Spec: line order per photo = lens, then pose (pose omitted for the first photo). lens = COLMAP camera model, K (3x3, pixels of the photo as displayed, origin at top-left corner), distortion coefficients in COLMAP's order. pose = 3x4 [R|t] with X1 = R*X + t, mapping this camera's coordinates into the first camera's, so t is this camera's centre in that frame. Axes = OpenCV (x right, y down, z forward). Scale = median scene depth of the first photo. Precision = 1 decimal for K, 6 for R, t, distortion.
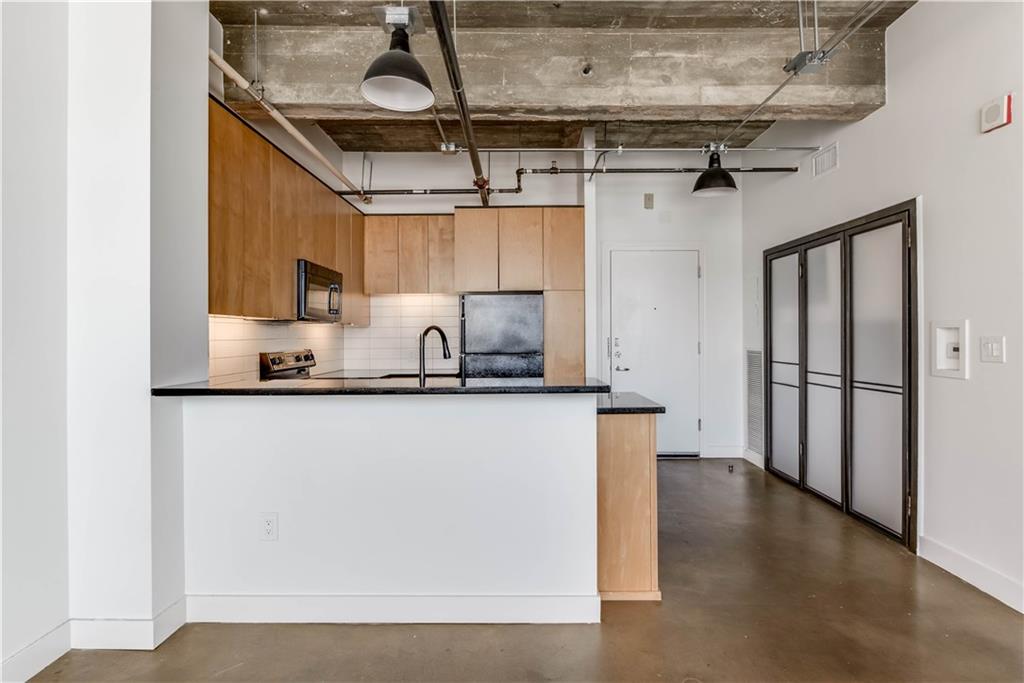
lens RADIAL K [[524.9, 0, 520.9], [0, 524.9, 334.6], [0, 0, 1]] dist [-0.006278, -0.001348]
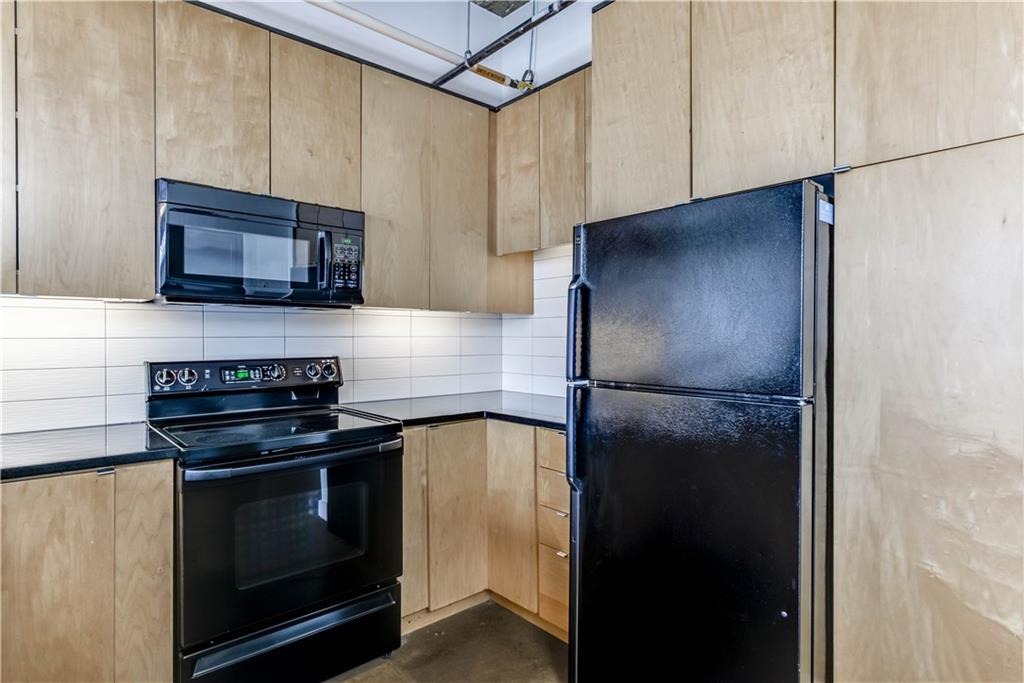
lens RADIAL K [[546.8, 0, 515.1], [0, 546.8, 338.1], [0, 0, 1]] dist [0.002279, -0.000112]
pose [[0.664575, 0.009899, -0.747156, 0.189834], [-0.002778, 0.999938, 0.010777, 0.002275], [0.747217, -0.005087, 0.664561, 0.860248]]
